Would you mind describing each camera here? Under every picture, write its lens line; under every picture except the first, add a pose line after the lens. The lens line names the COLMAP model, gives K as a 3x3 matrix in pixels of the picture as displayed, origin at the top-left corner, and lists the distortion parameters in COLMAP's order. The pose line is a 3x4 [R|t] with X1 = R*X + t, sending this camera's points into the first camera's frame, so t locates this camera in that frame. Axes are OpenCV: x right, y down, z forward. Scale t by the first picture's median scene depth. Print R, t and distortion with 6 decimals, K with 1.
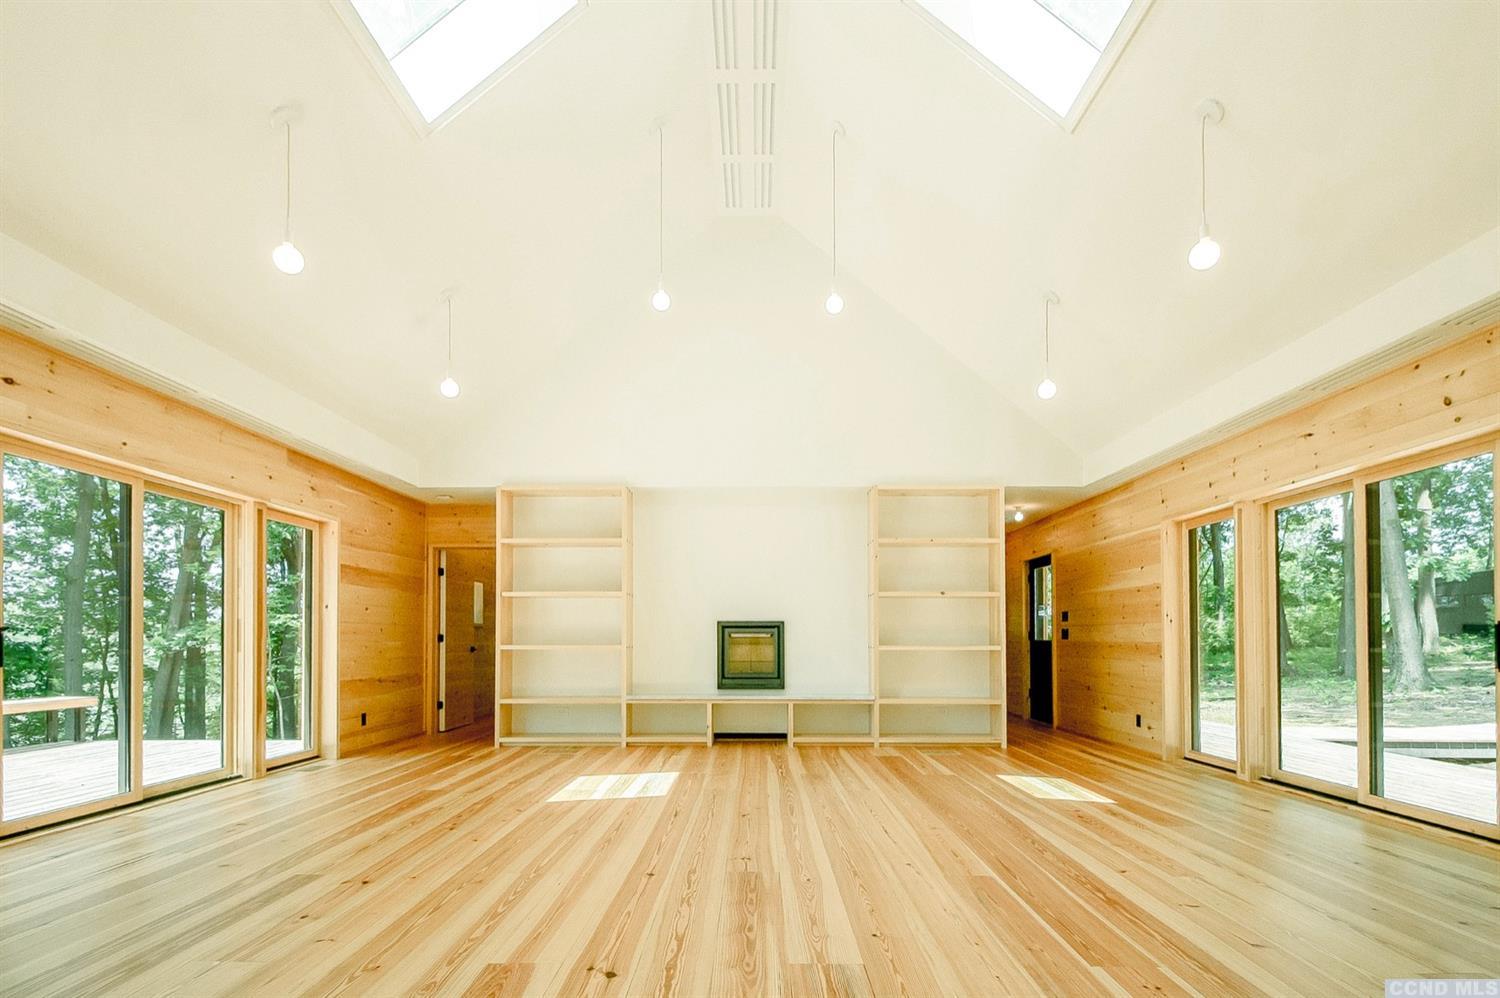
lens RADIAL K [[2491.5, 0, 747.2], [0, 2491.5, 496.7], [0, 0, 1]] dist [-0.008907, 0.000000]
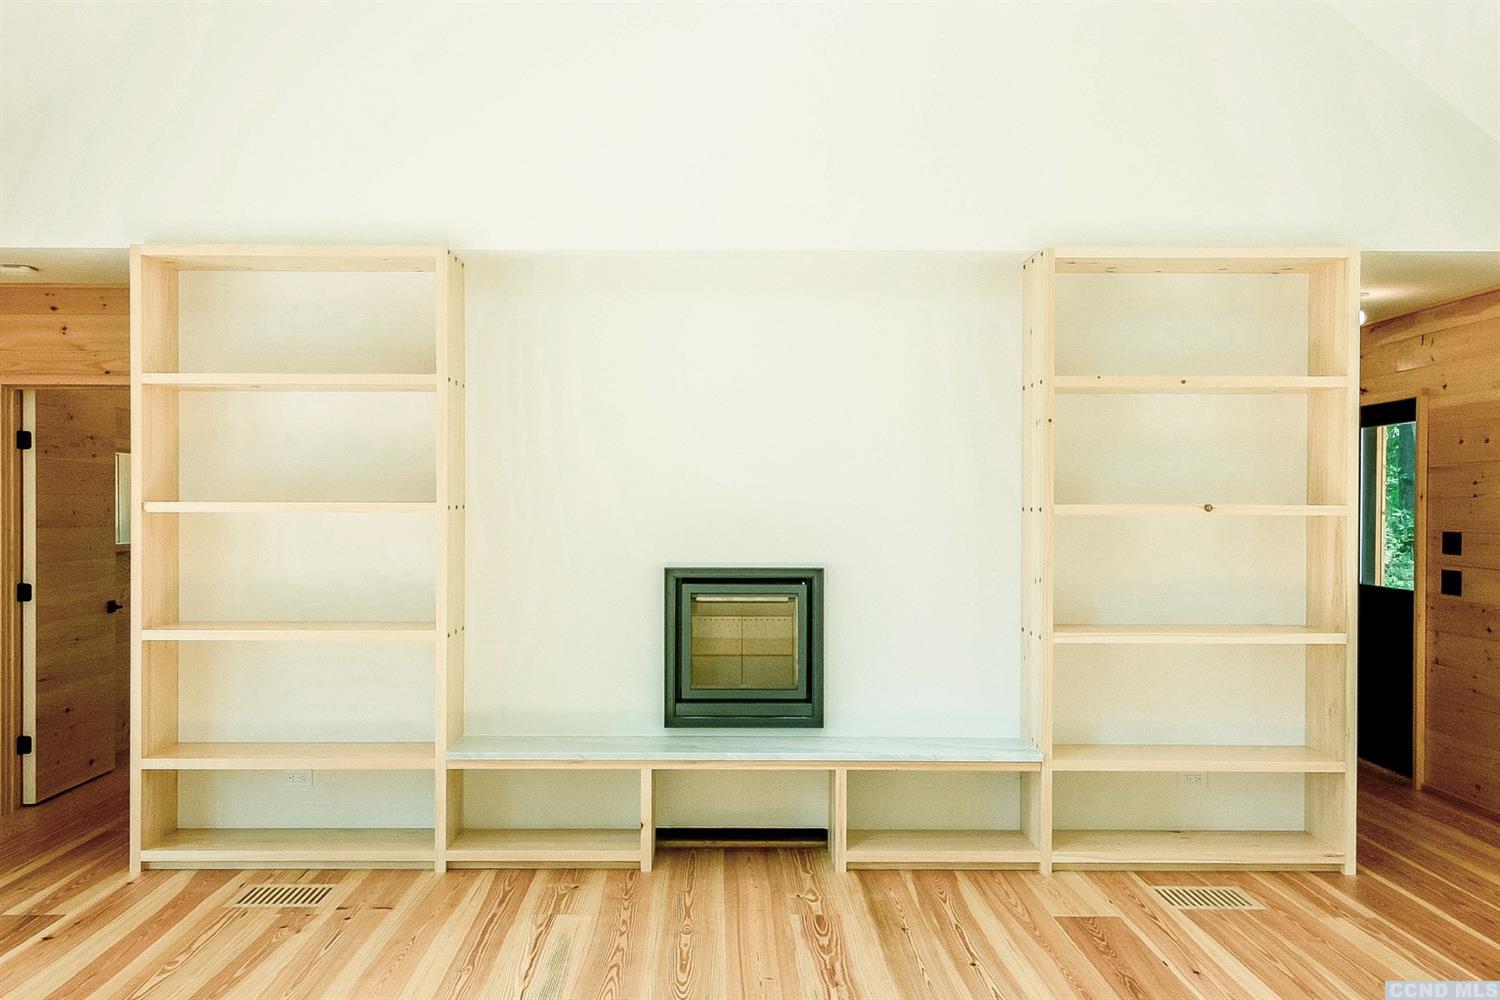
lens RADIAL K [[4886.2, 0, 754.0], [0, 4886.2, 499.9], [0, 0, 1]] dist [0.074189, 0.000000]
pose [[0.999954, 0.004086, 0.008700, -0.004330], [-0.004520, 0.998715, 0.050475, -0.003408], [-0.008483, -0.050512, 0.998687, 0.178675]]
